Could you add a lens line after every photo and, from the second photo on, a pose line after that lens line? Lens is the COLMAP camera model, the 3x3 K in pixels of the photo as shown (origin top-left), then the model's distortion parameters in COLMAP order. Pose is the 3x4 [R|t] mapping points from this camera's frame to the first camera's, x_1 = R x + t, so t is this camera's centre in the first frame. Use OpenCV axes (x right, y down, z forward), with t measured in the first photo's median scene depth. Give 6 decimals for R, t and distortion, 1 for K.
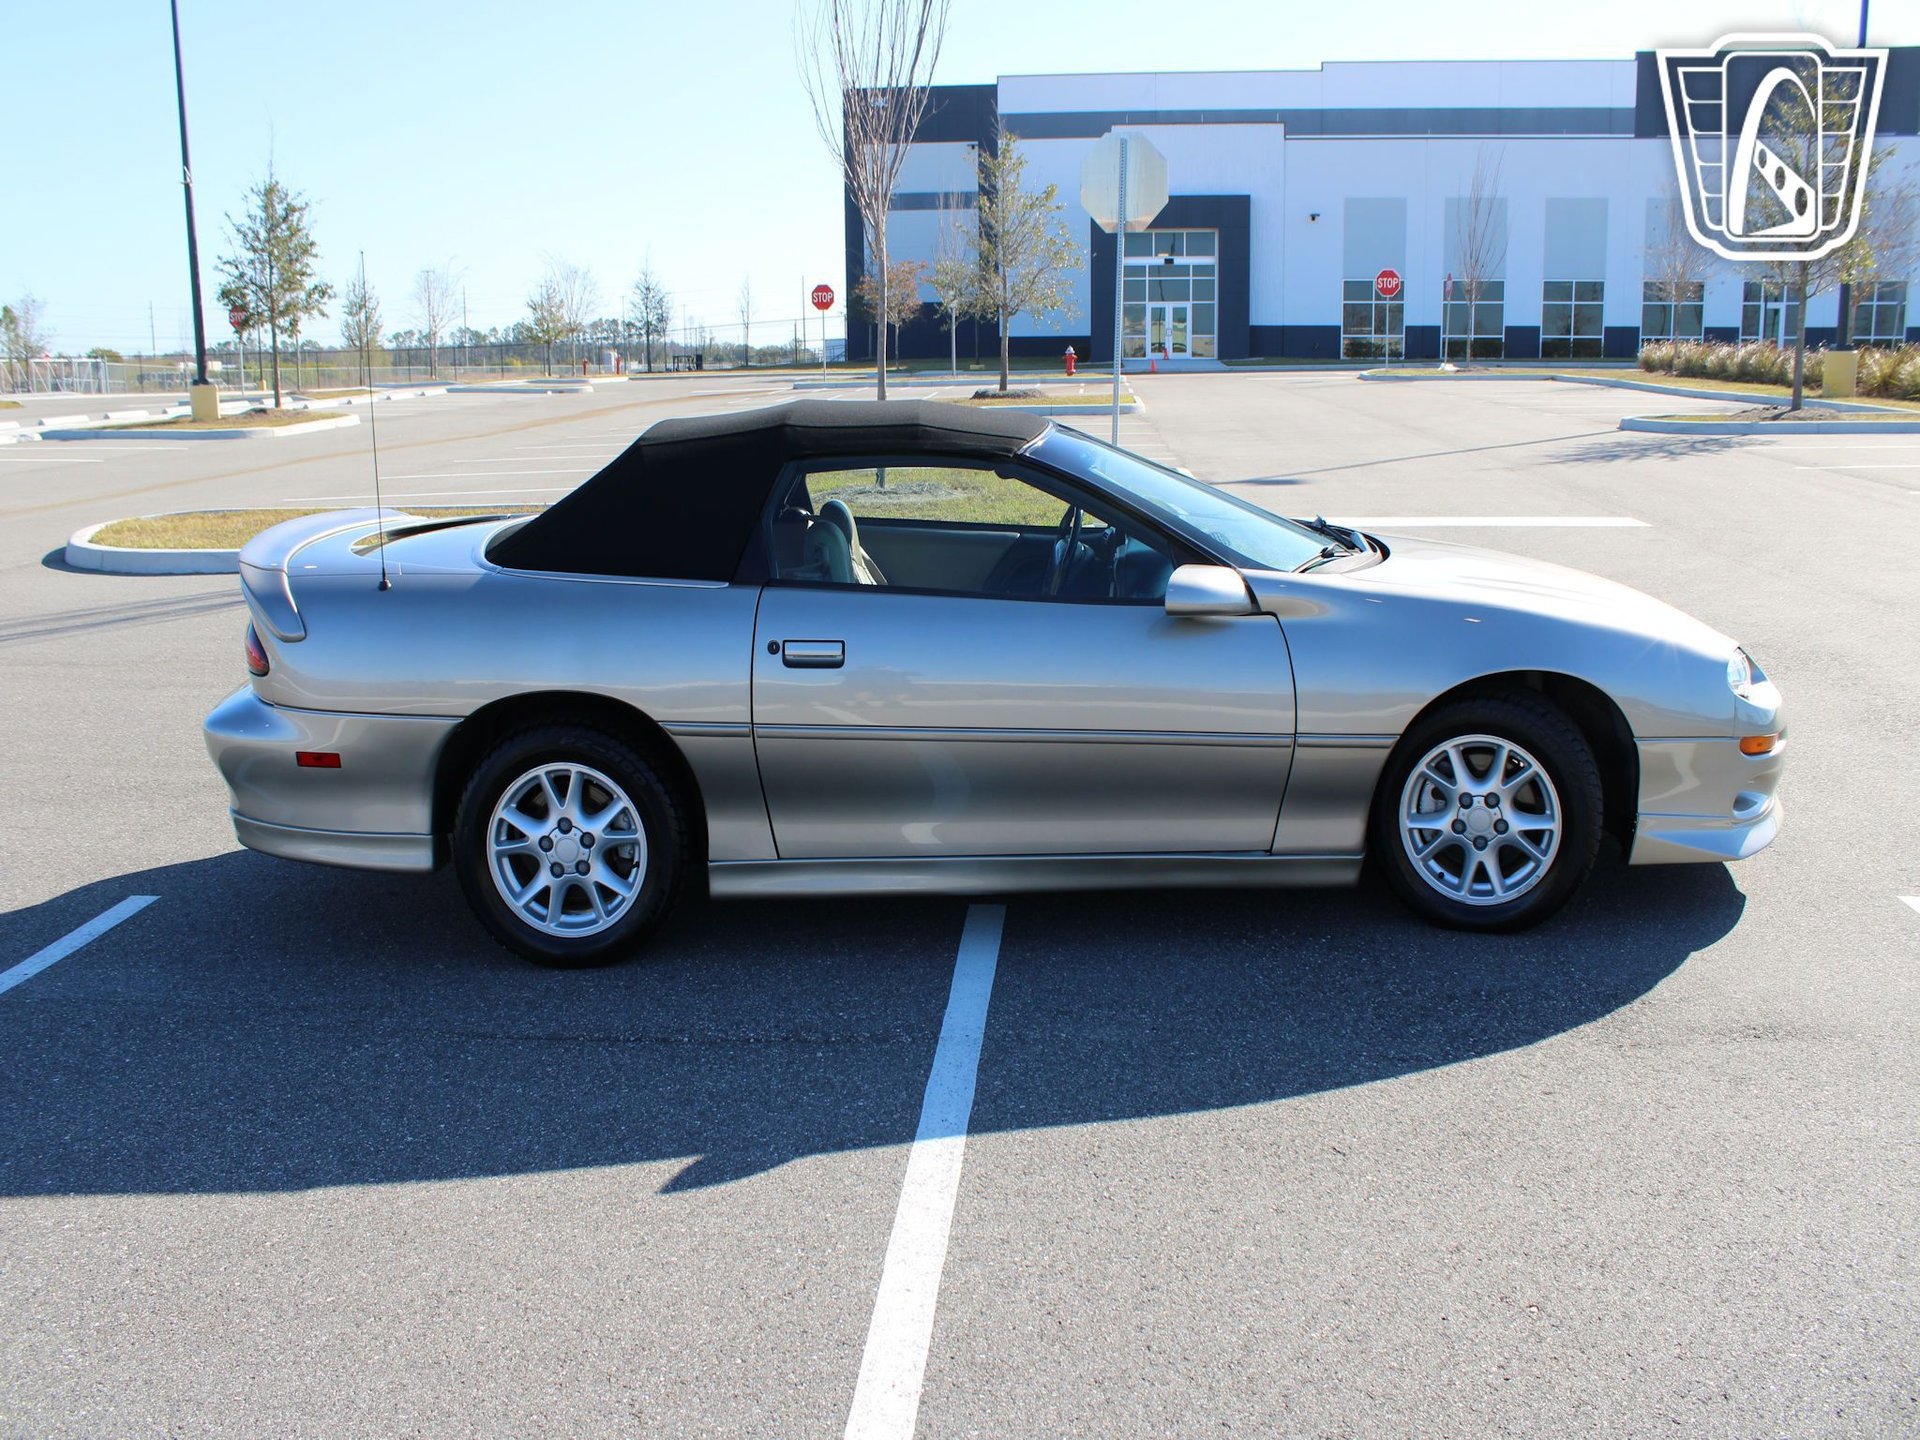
lens RADIAL K [[1787.5, 0, 914.1], [0, 1787.5, 686.9], [0, 0, 1]] dist [-0.163388, 0.186775]
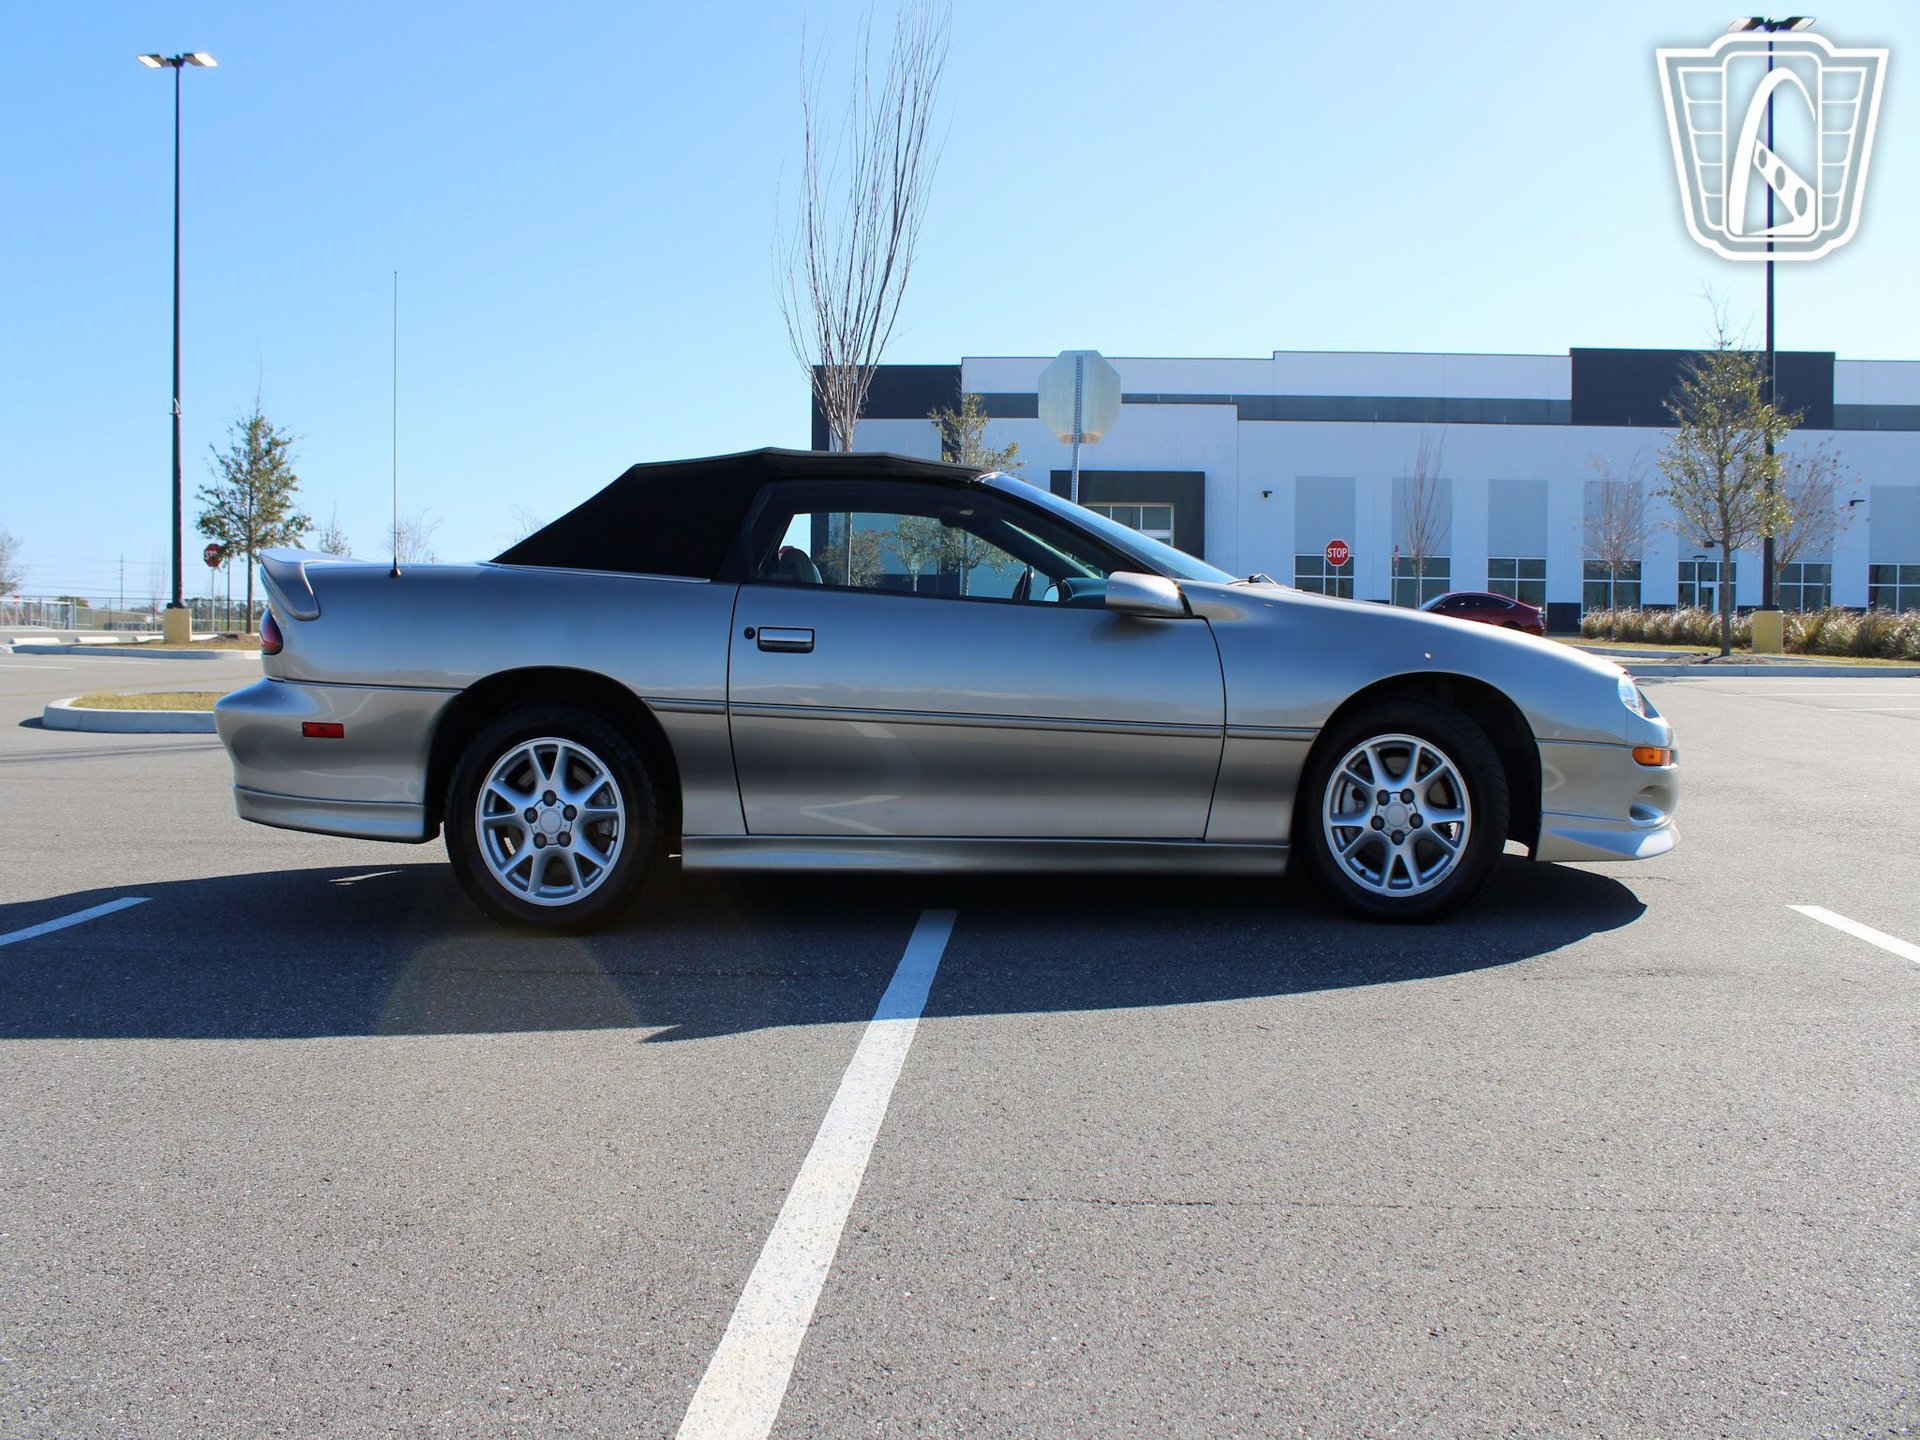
lens RADIAL K [[1800.8, 0, 926.5], [0, 1800.8, 722.6], [0, 0, 1]] dist [-0.155260, 0.167221]
pose [[0.999332, 0.021327, 0.029661, -0.001552], [-0.016650, 0.988568, -0.149852, 0.186127], [-0.032518, 0.149258, 0.988263, -0.082830]]
